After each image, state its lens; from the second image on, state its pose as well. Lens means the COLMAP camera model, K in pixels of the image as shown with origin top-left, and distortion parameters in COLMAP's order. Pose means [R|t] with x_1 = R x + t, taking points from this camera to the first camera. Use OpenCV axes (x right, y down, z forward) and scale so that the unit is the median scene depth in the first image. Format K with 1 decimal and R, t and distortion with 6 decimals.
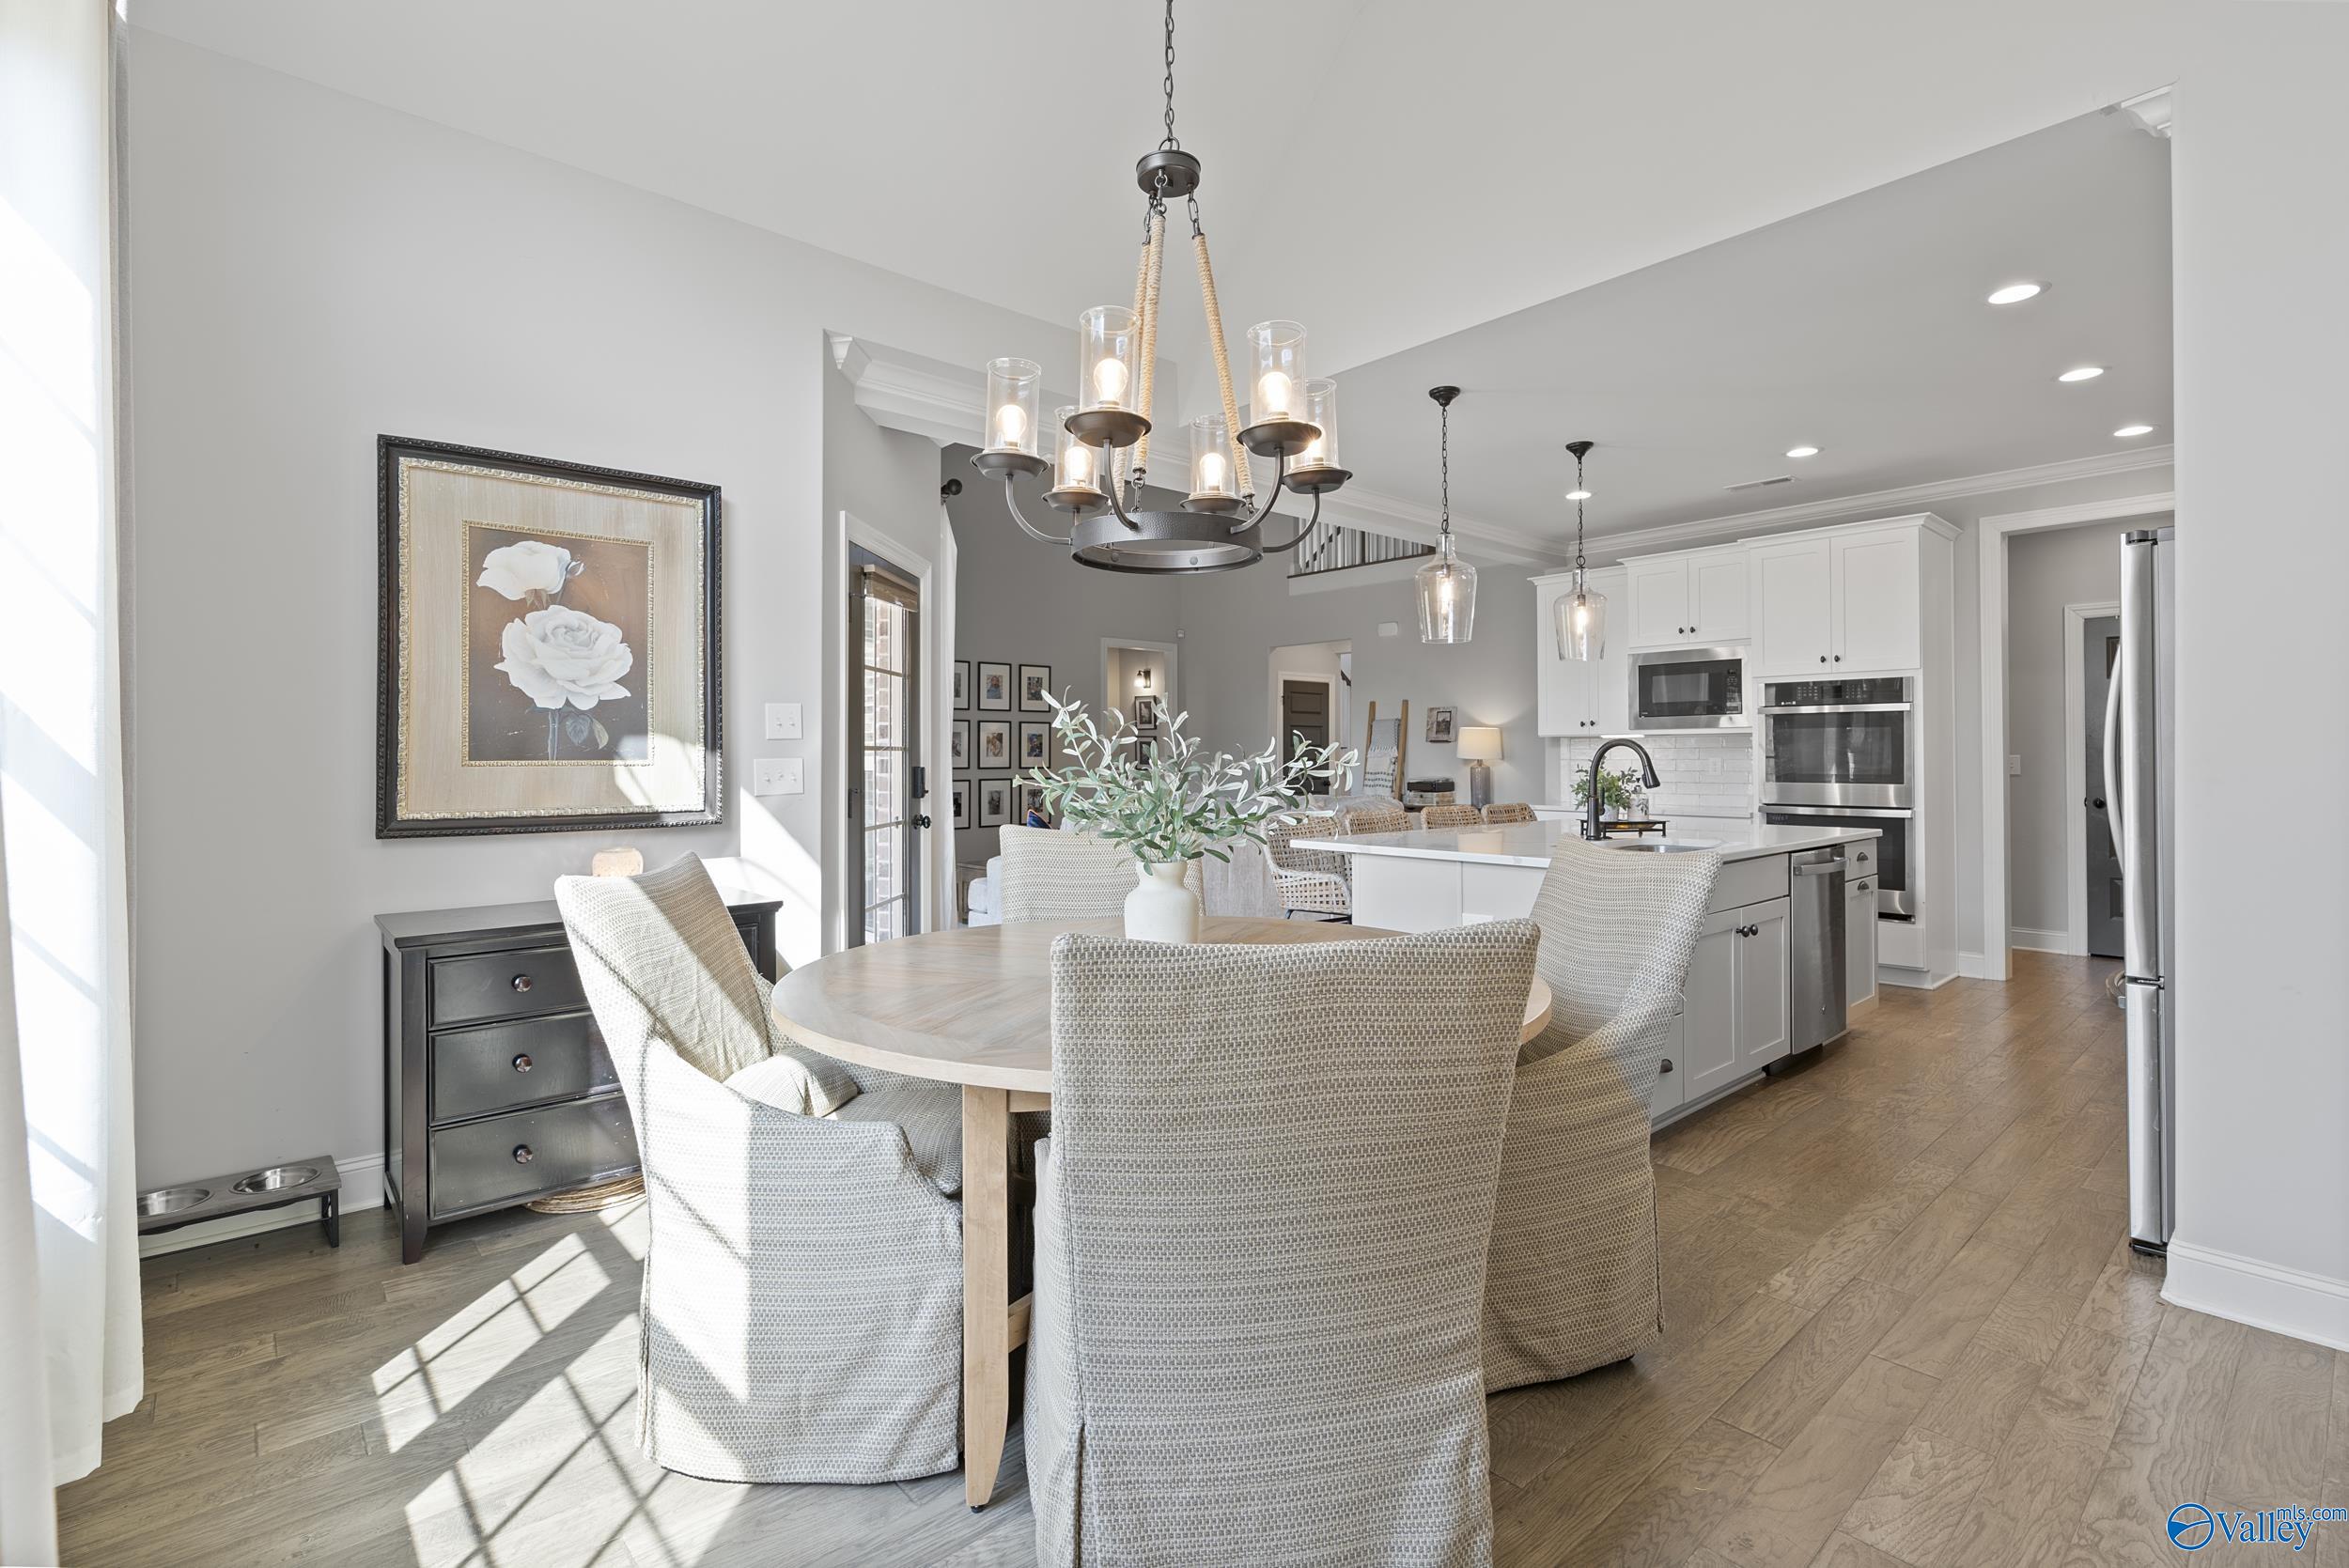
lens RADIAL K [[1100.2, 0, 1172.4], [0, 1100.2, 746.4], [0, 0, 1]] dist [-0.001359, 0.000715]
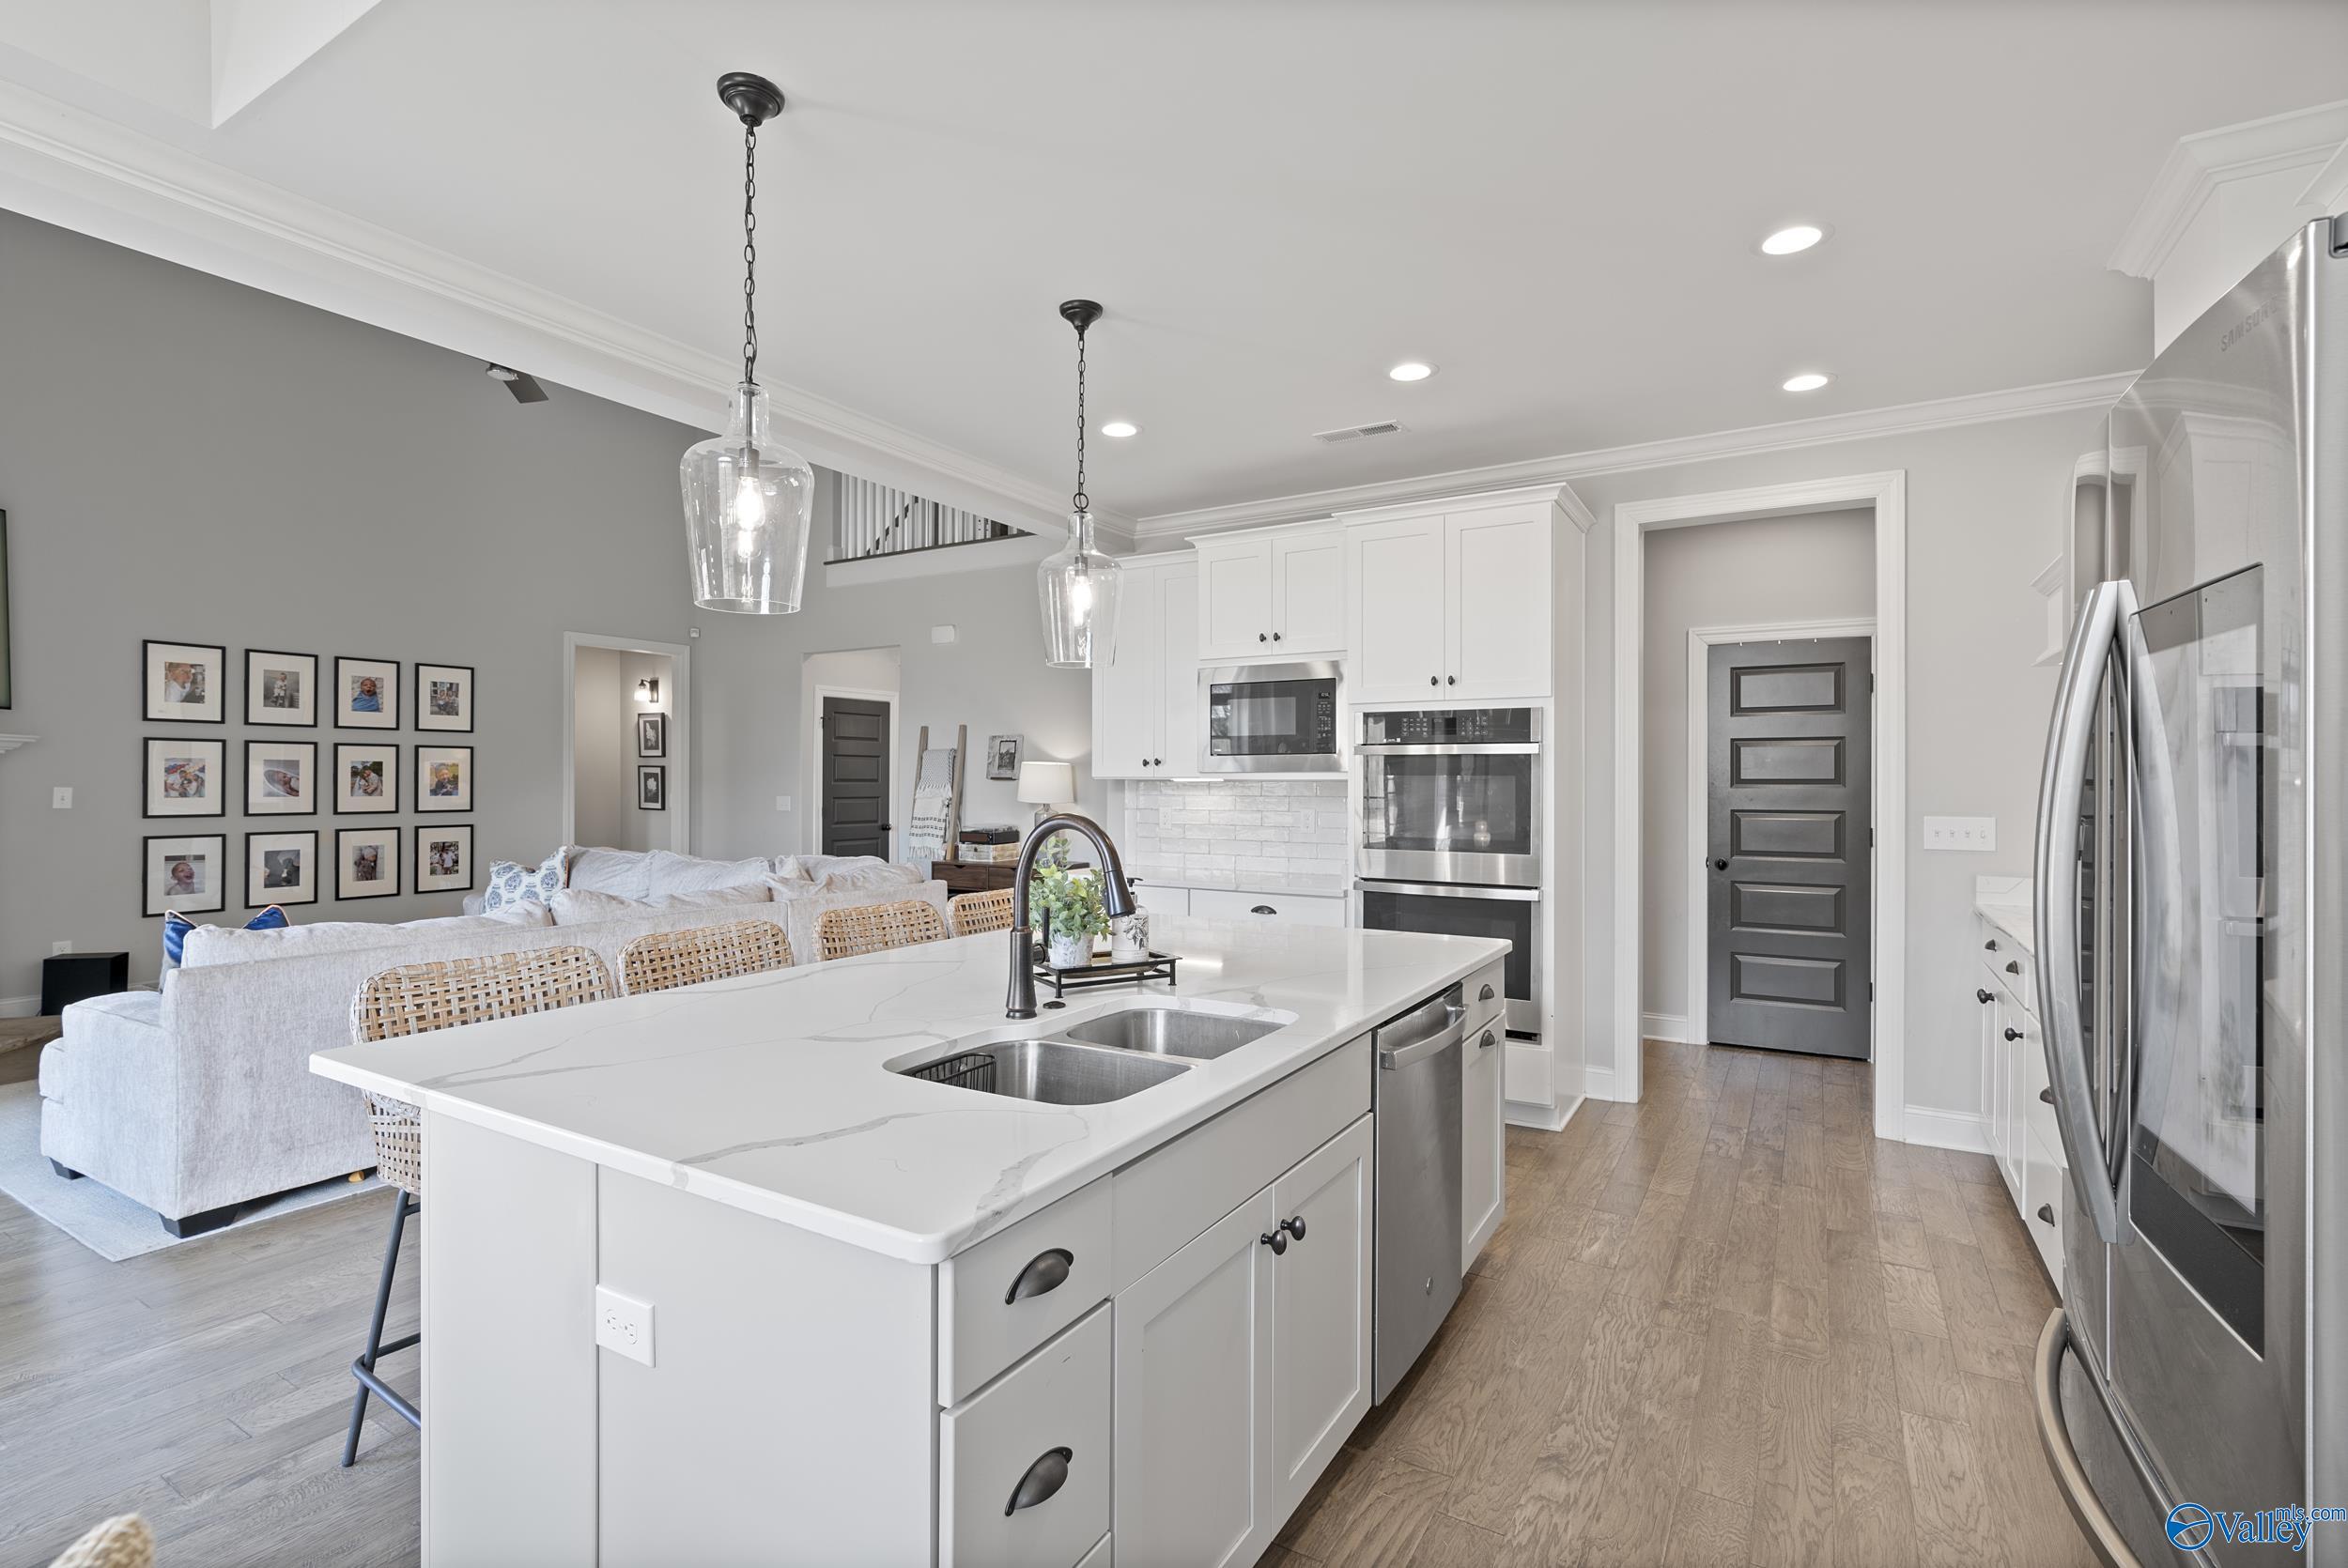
lens RADIAL K [[1084.4, 0, 1181.5], [0, 1084.4, 783.1], [0, 0, 1]] dist [-0.007323, 0.001726]
pose [[0.953681, 0.003799, 0.300797, 0.211415], [-0.007588, 0.999906, 0.011429, -0.018143], [-0.300725, -0.013182, 0.953620, 0.356695]]
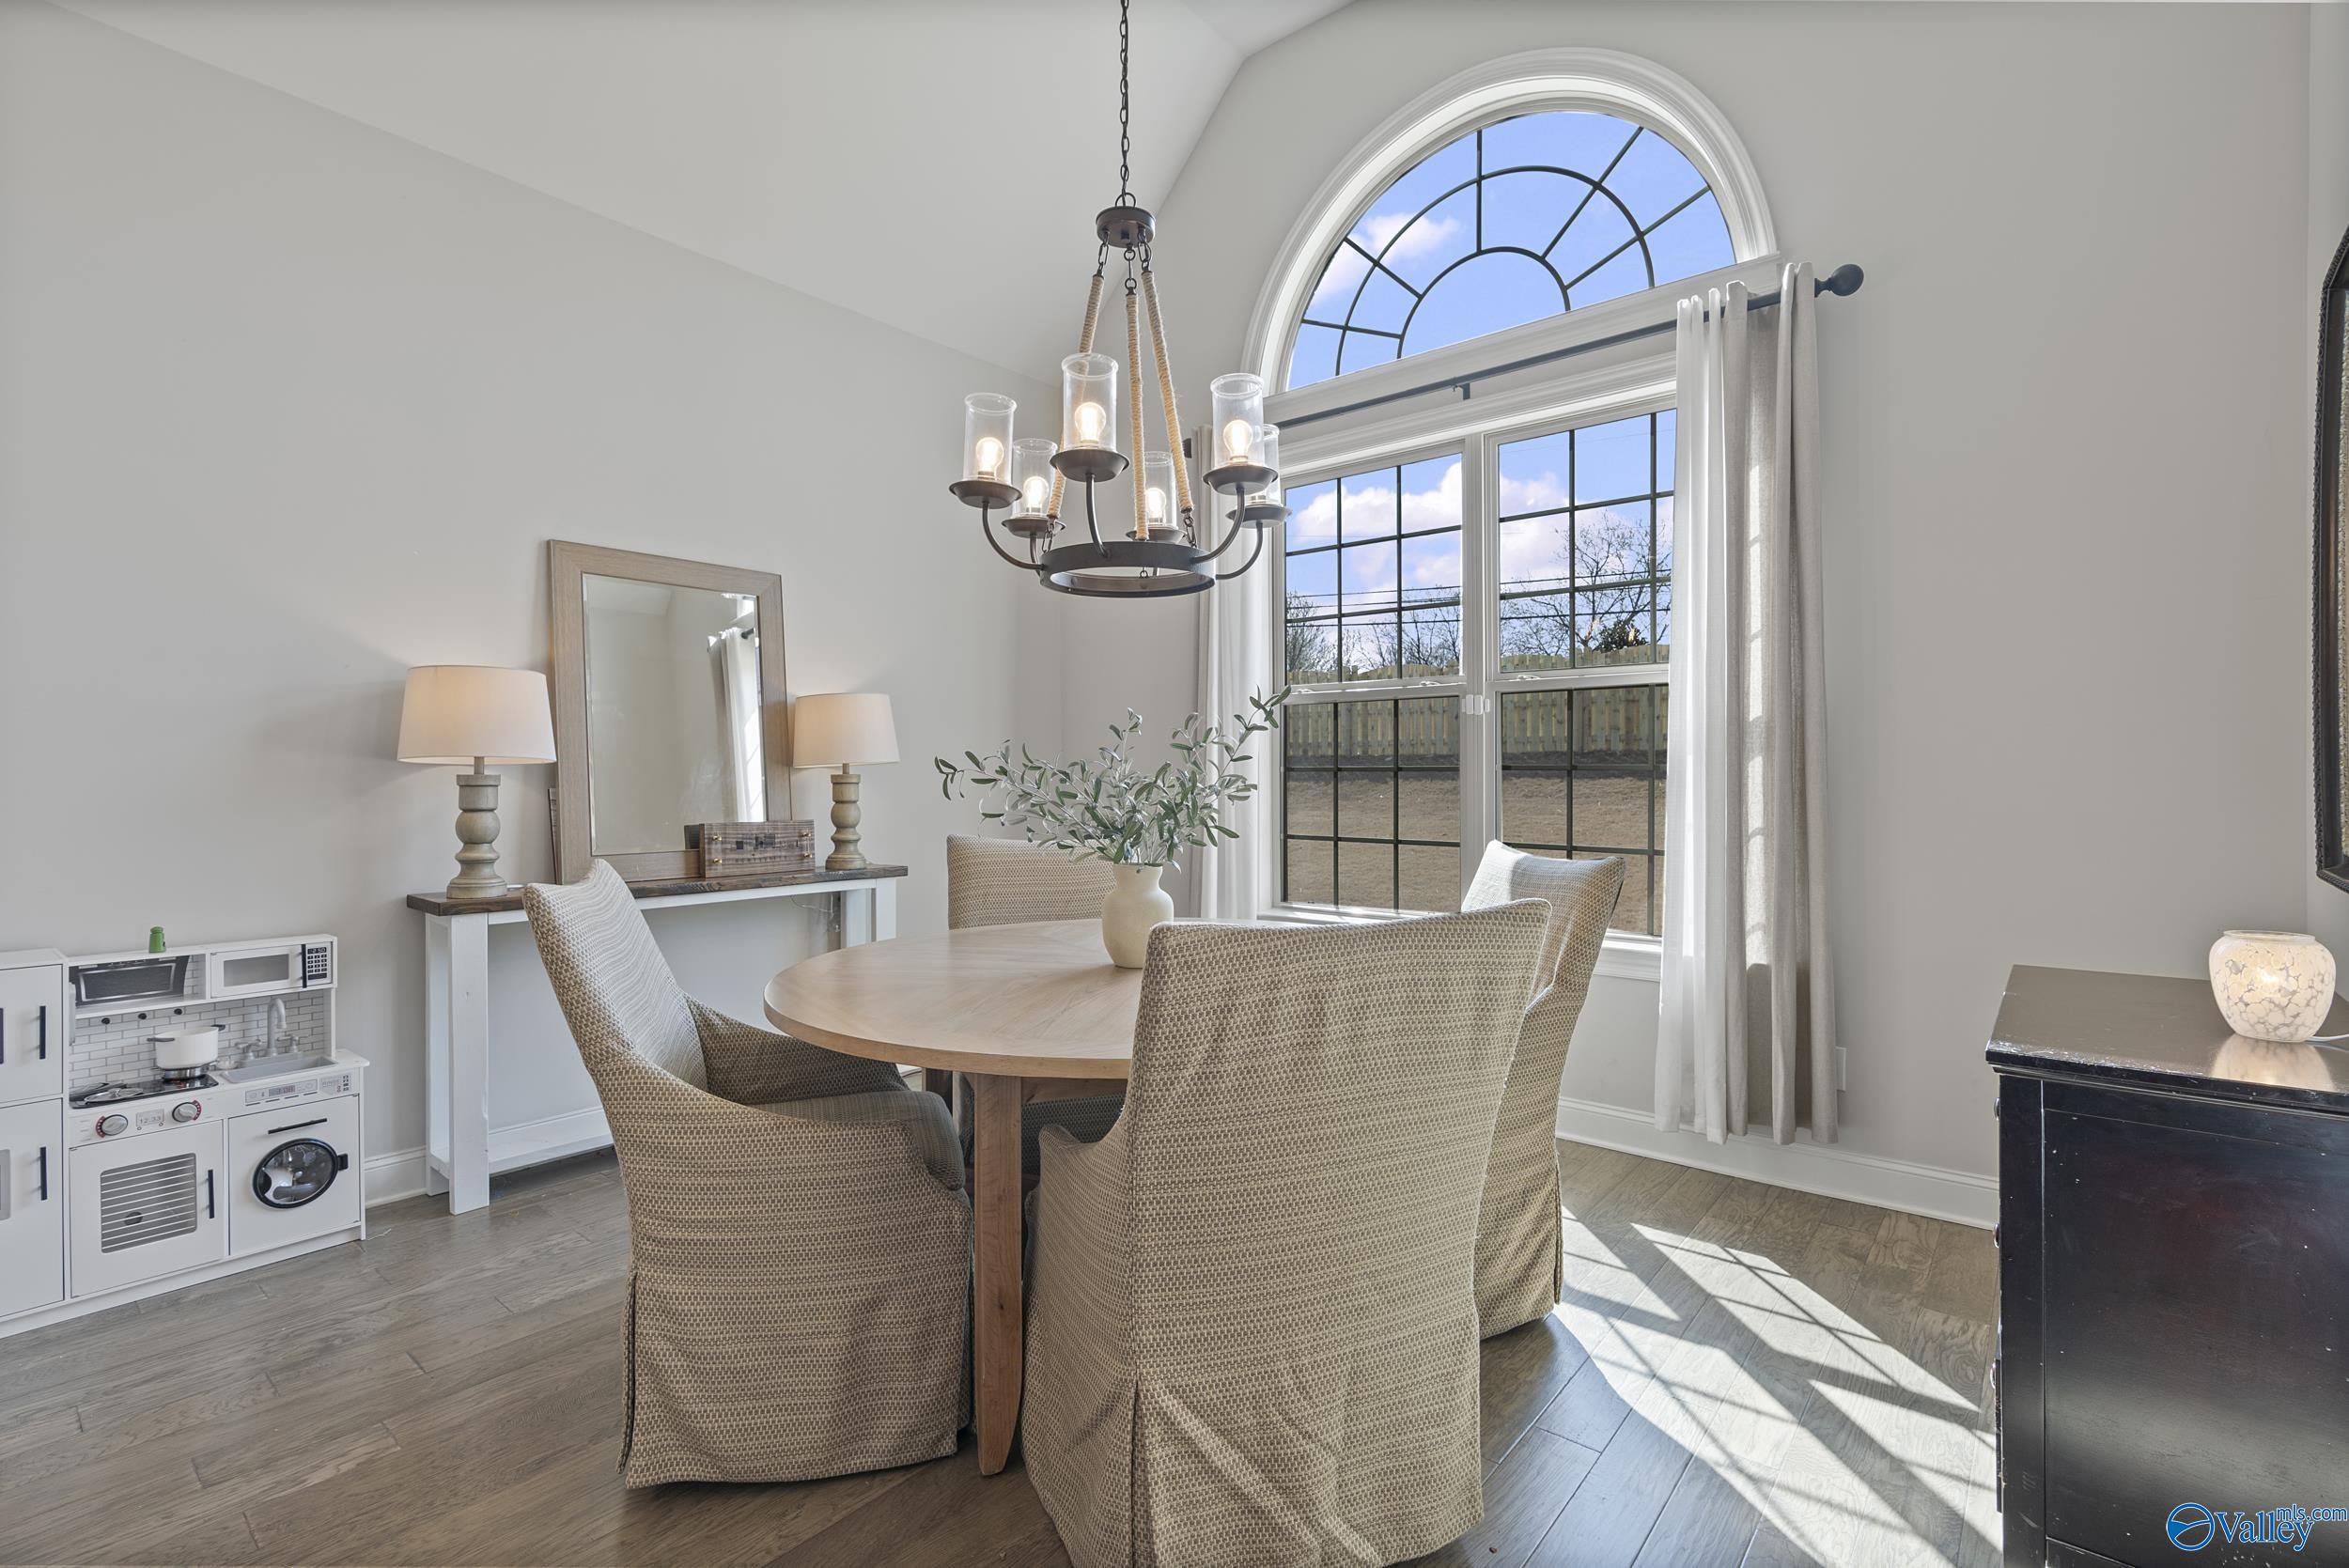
lens RADIAL K [[1085.0, 0, 1182.0], [0, 1085.0, 783.1], [0, 0, 1]] dist [-0.007323, 0.001726]
pose [[-0.987947, 0.003276, -0.154758, 0.041403], [0.004048, 0.999981, -0.004670, 0.012095], [0.154740, -0.005240, -0.987941, 0.748306]]
